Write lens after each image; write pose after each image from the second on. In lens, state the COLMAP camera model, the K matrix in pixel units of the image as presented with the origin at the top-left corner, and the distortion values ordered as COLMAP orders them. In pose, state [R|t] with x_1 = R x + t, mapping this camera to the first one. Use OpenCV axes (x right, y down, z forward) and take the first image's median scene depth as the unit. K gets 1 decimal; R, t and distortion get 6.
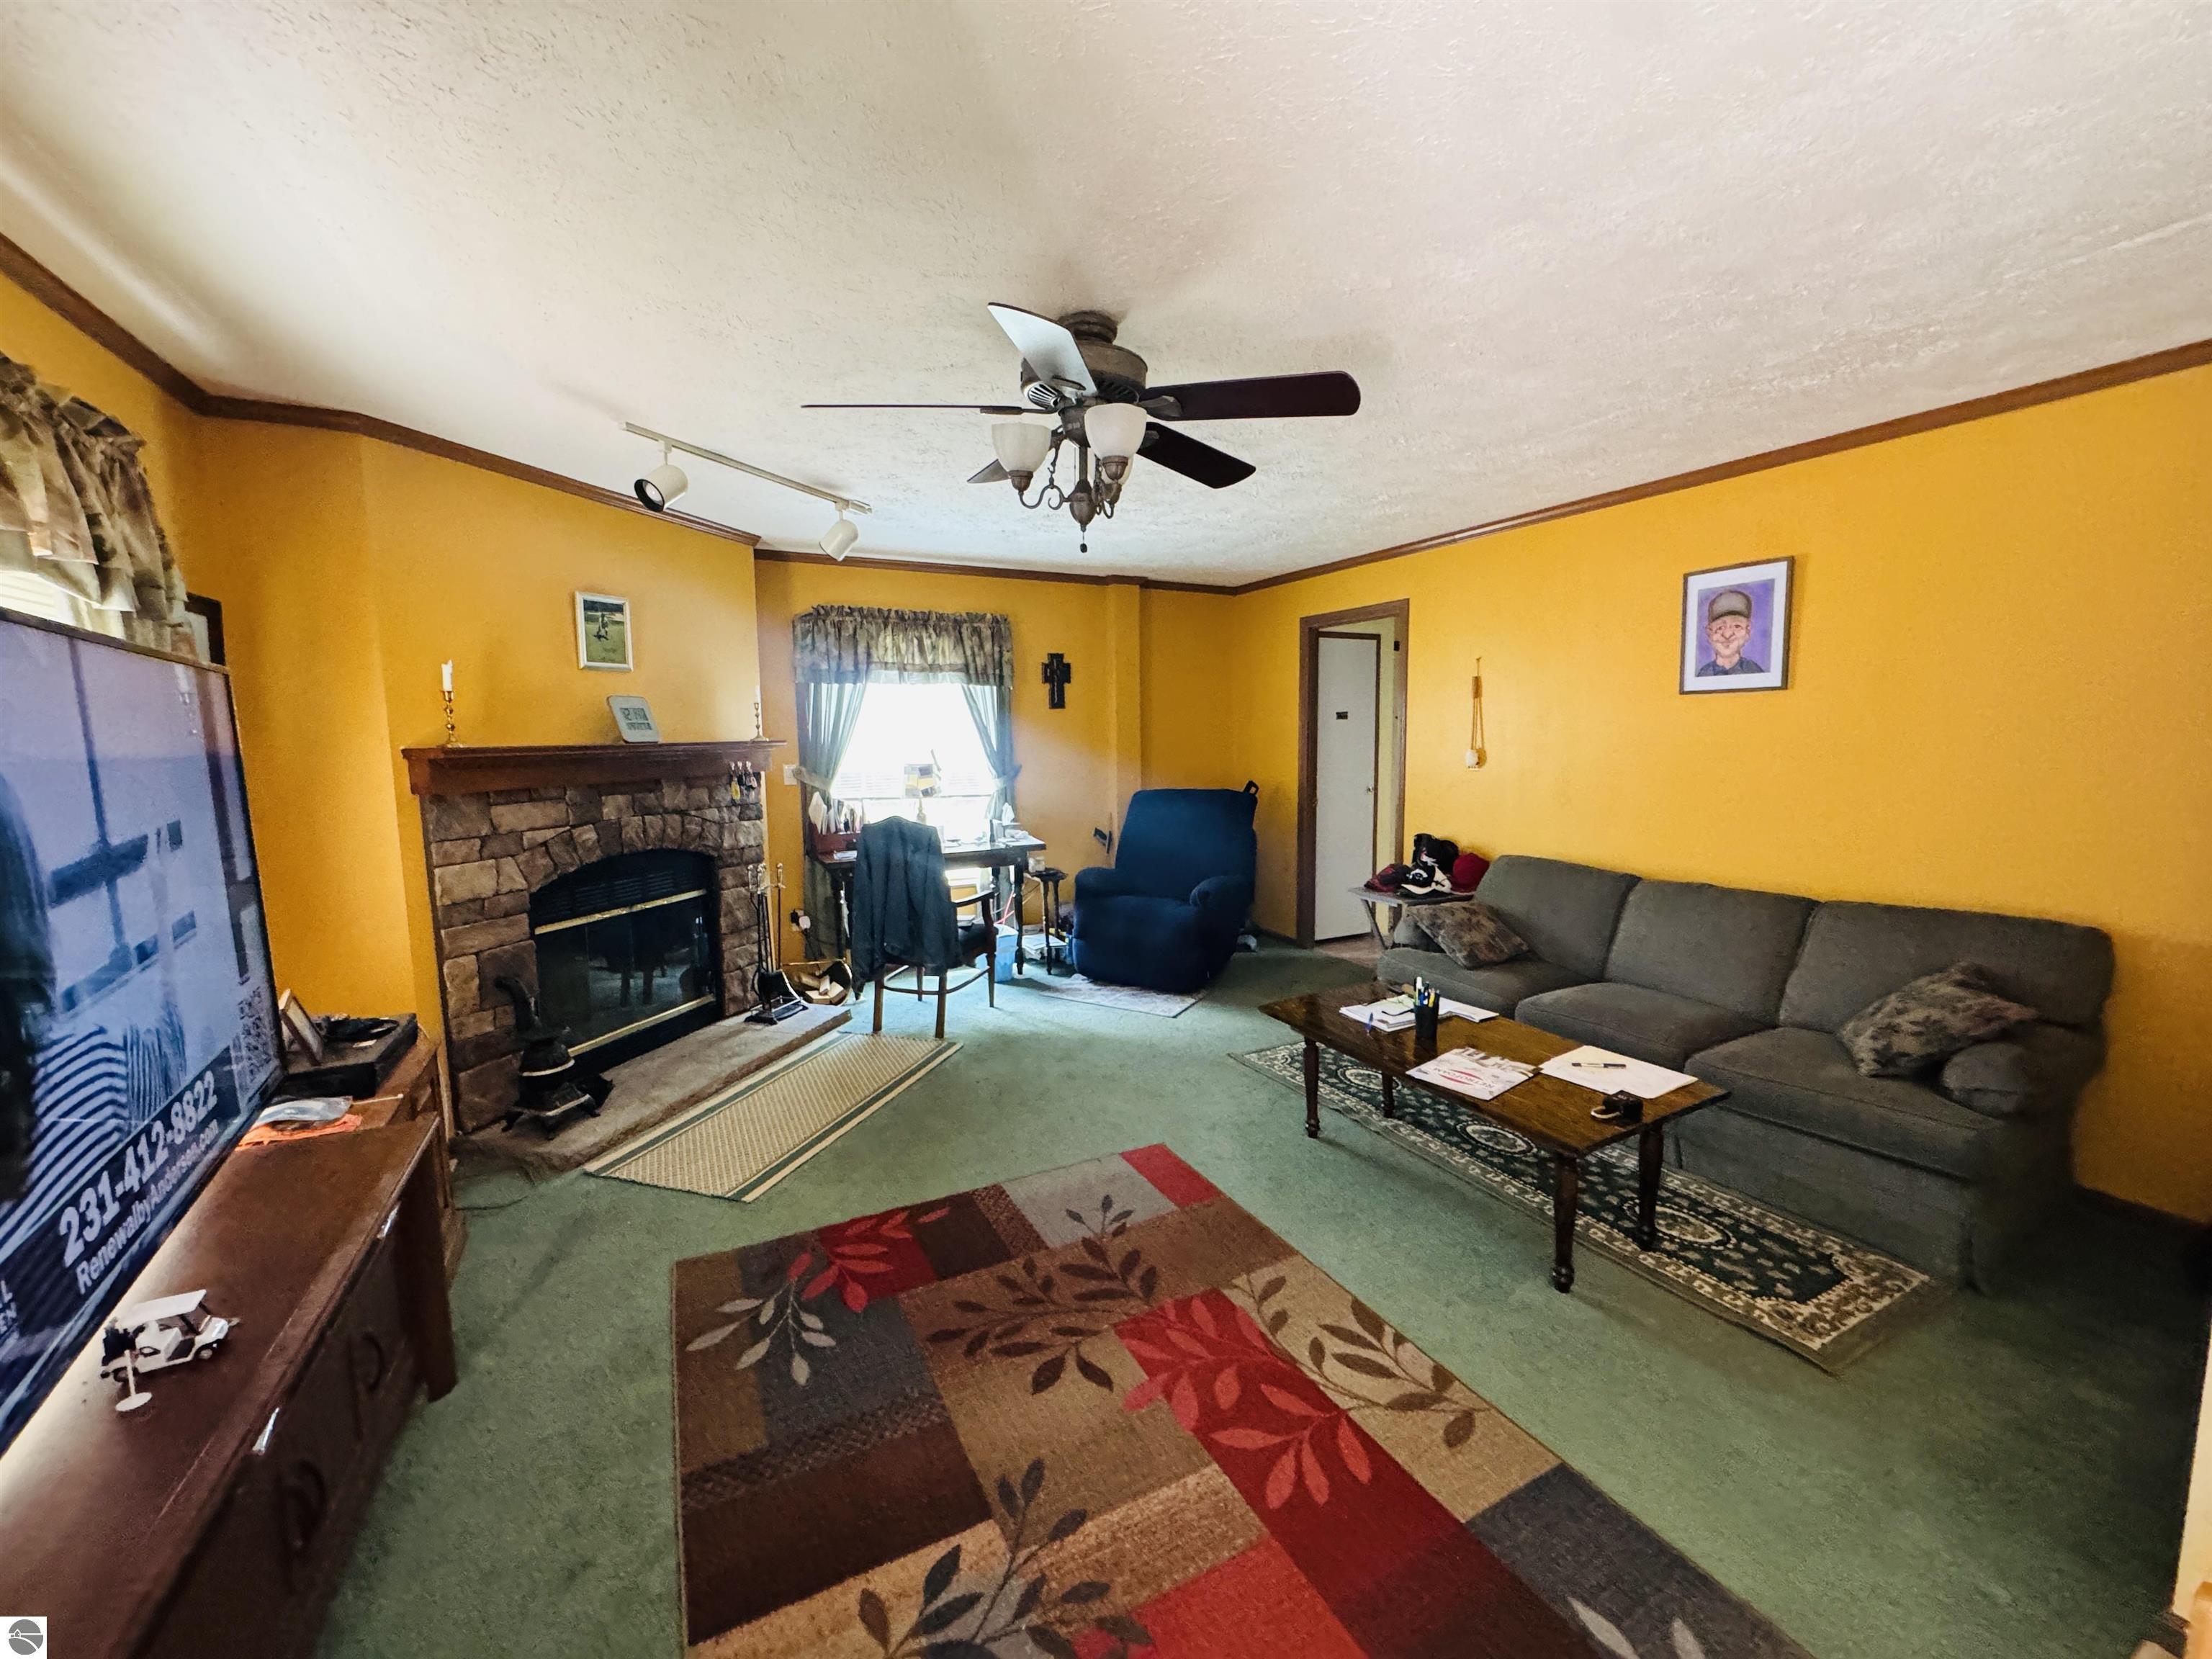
lens RADIAL K [[878.3, 0, 1098.6], [0, 878.3, 831.4], [0, 0, 1]] dist [-0.003210, 0.000506]
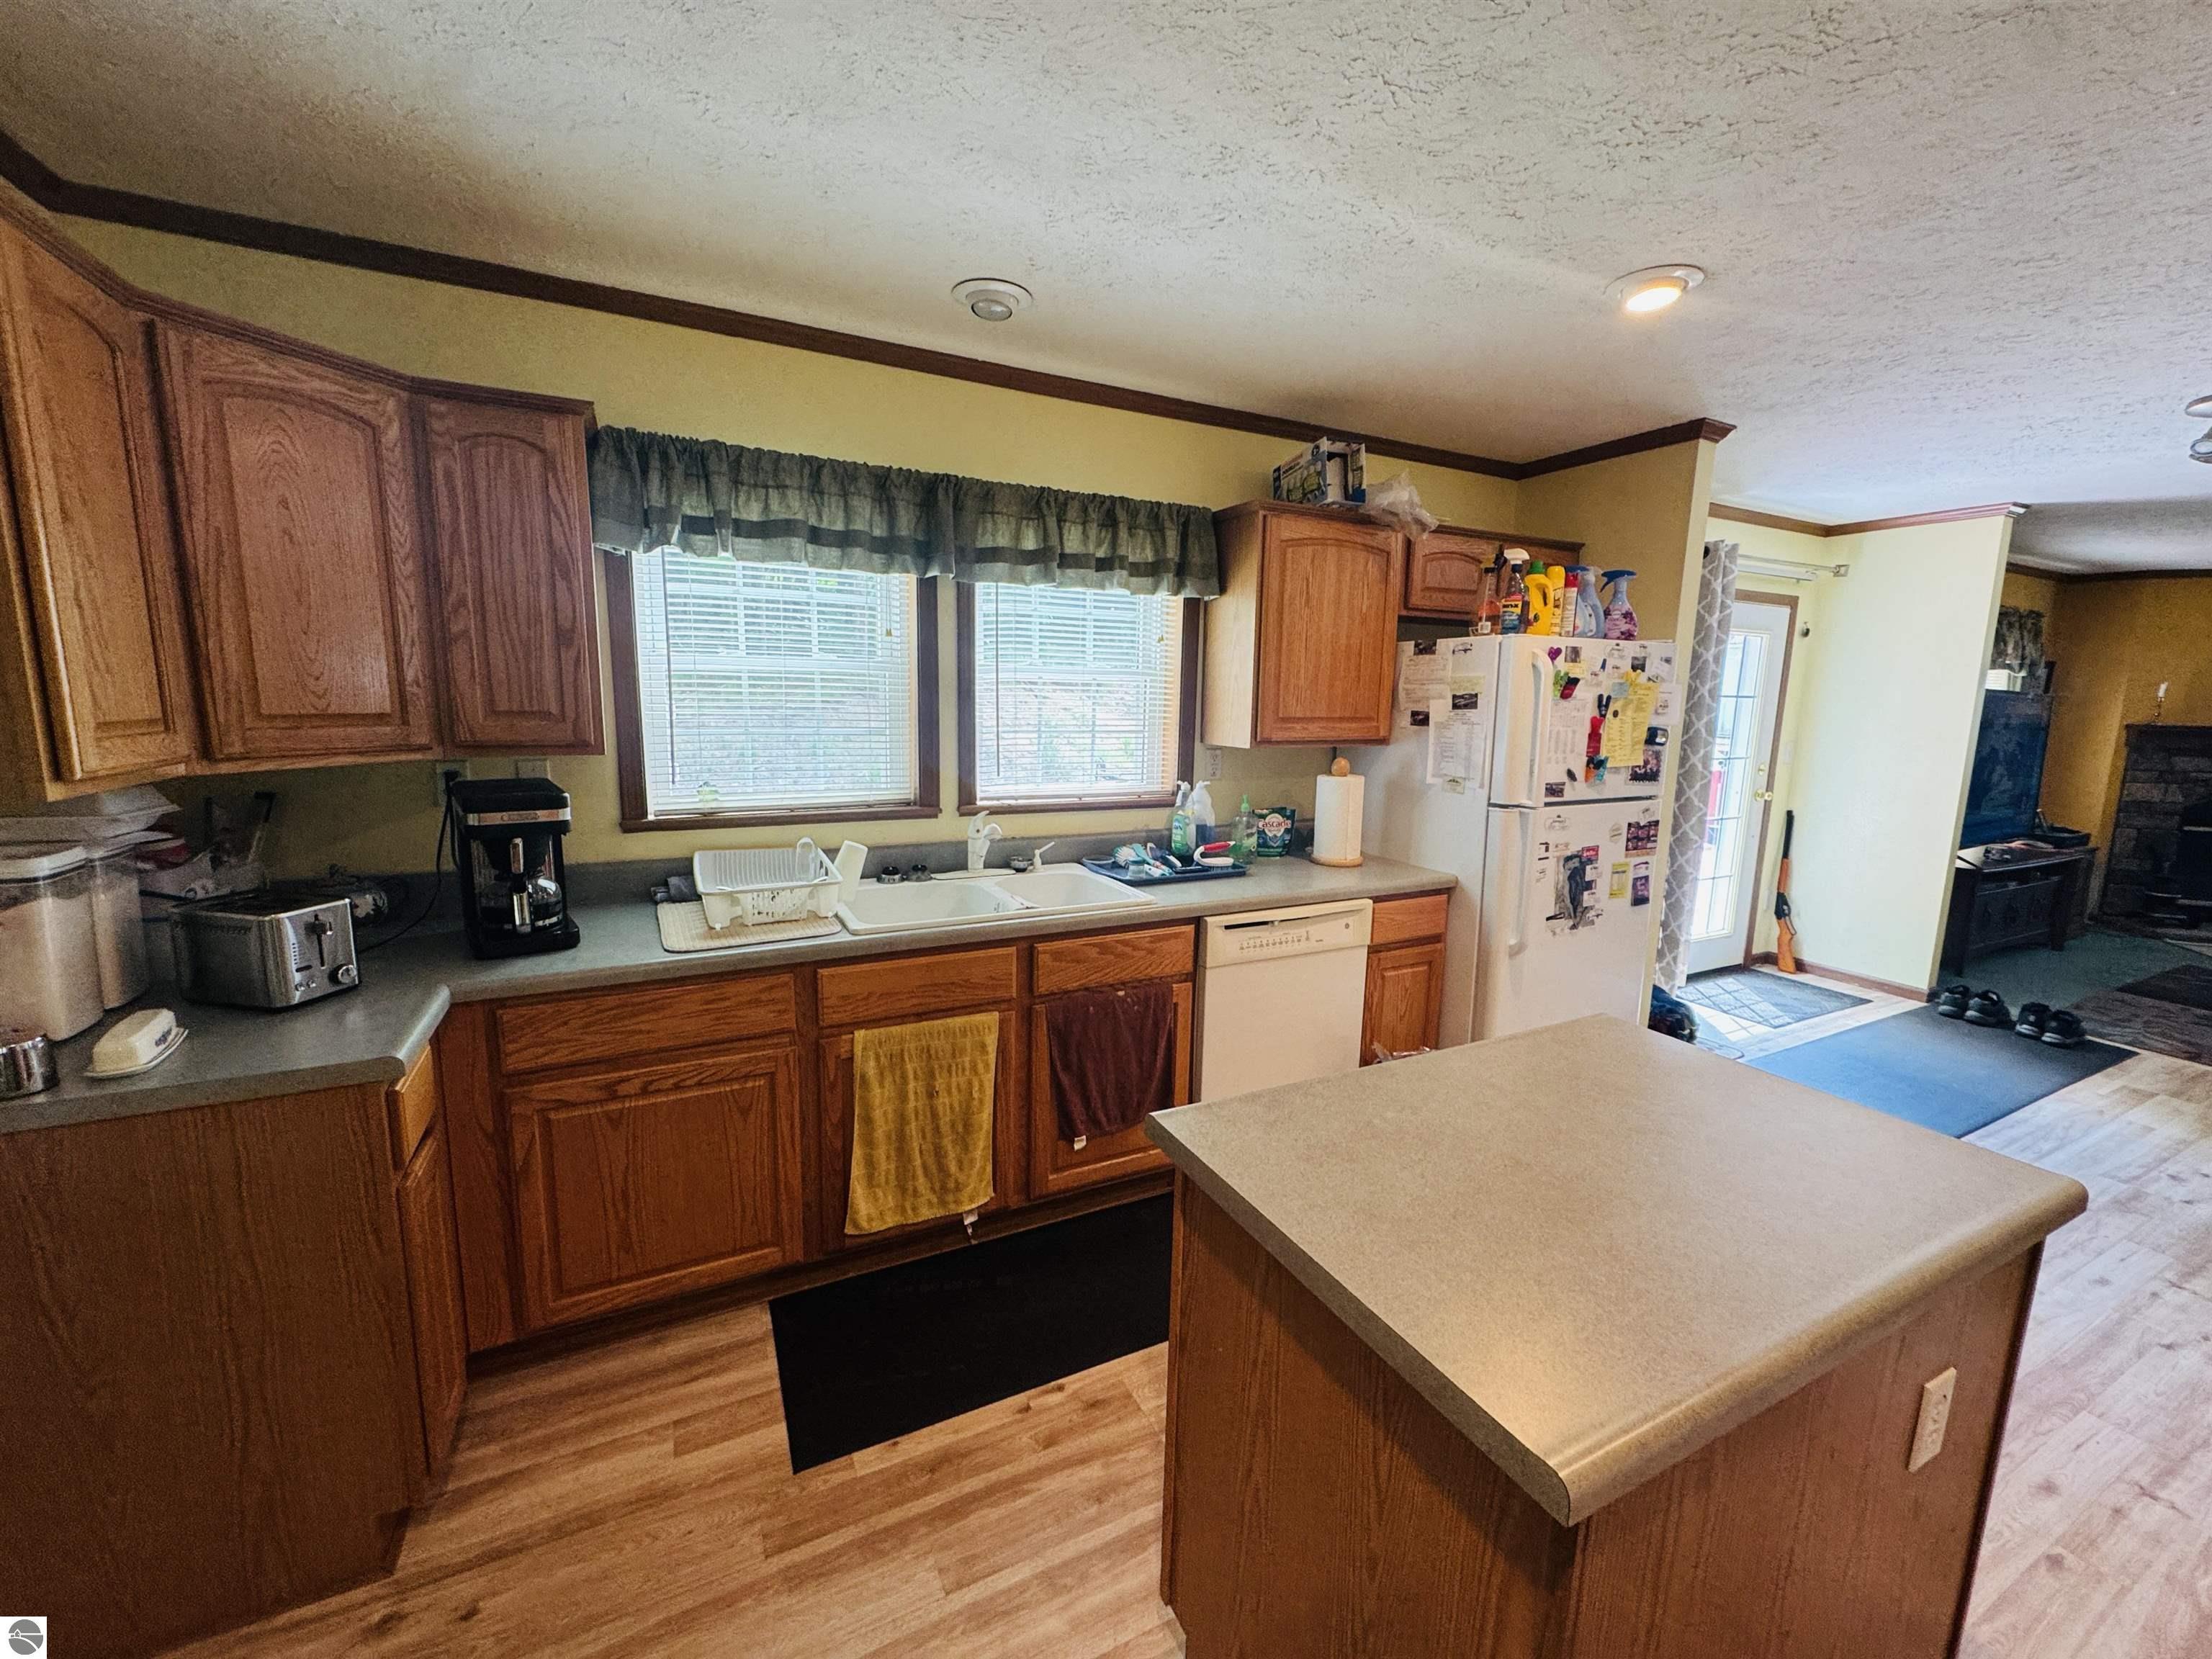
lens RADIAL K [[878.3, 0, 1123.1], [0, 878.3, 830.0], [0, 0, 1]] dist [-0.003210, 0.000506]
pose [[0.002731, 0.164697, -0.986340, 1.042236], [-0.130497, 0.977968, 0.162938, 0.099988], [0.991445, 0.128270, 0.024163, -1.114305]]
